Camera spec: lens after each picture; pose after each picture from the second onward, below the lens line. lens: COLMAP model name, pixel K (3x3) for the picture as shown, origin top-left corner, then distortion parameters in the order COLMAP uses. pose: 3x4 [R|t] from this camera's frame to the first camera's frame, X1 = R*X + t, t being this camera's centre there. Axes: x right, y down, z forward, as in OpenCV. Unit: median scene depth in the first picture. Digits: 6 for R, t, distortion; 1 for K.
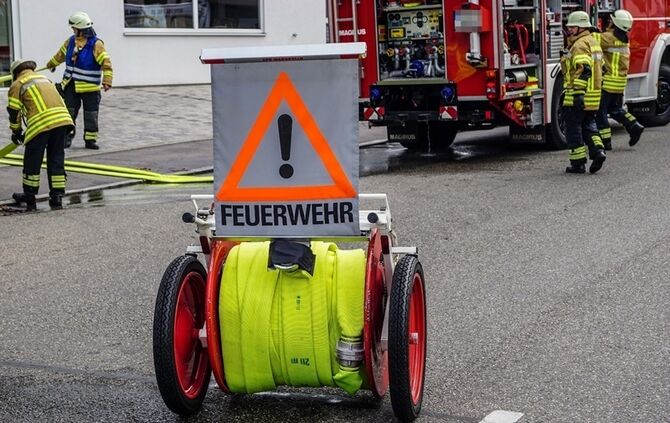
lens RADIAL K [[1197.6, 0, 333.8], [0, 1197.6, 212.0], [0, 0, 1]] dist [-0.001131, -0.049381]
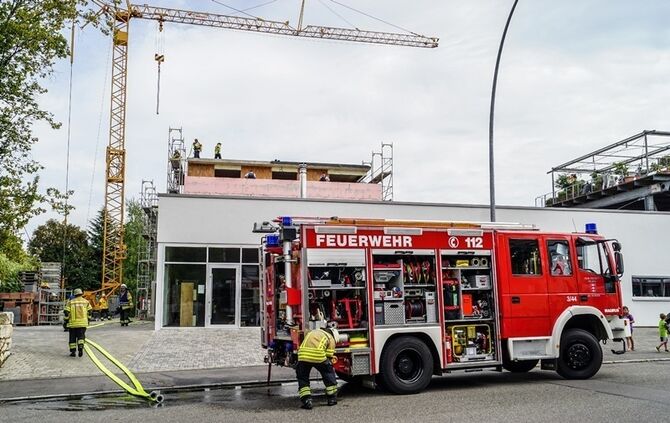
lens RADIAL K [[613.3, 0, 336.4], [0, 613.3, 227.5], [0, 0, 1]] dist [-0.003444, 0.003588]
pose [[0.836016, -0.051102, -0.546321, 0.565207], [-0.087681, 0.970418, -0.224948, -0.080982], [0.541654, 0.235962, 0.806804, 0.421204]]
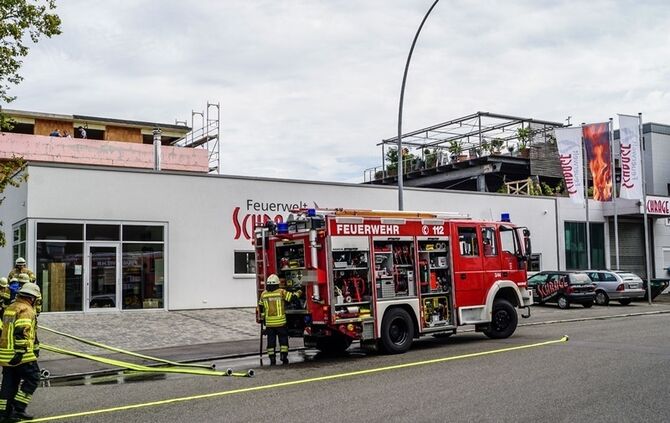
lens RADIAL K [[747.9, 0, 335.8], [0, 747.9, 225.6], [0, 0, 1]] dist [0.002027, 0.000019]
pose [[0.974864, -0.016727, -0.222172, 0.380050], [-0.028577, 0.979554, -0.199141, -0.021280], [0.220960, 0.200484, 0.954454, -0.016428]]
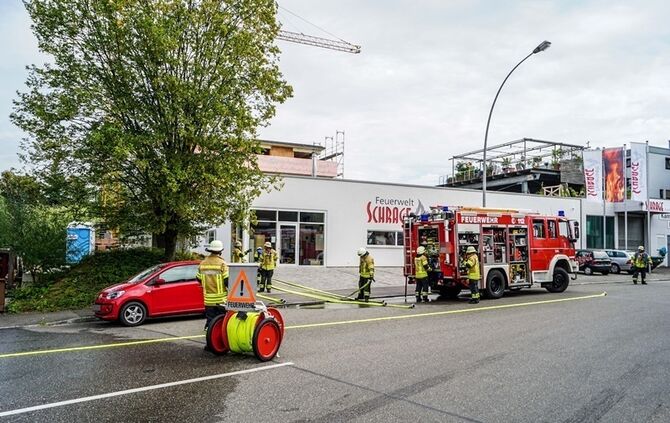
lens RADIAL K [[517.4, 0, 337.2], [0, 517.4, 225.3], [0, 0, 1]] dist [-0.003470, -0.000934]
pose [[0.940902, 0.012848, -0.338434, 0.277291], [-0.073631, 0.983139, -0.167383, 0.001855], [0.330577, 0.182410, 0.925983, -0.174853]]
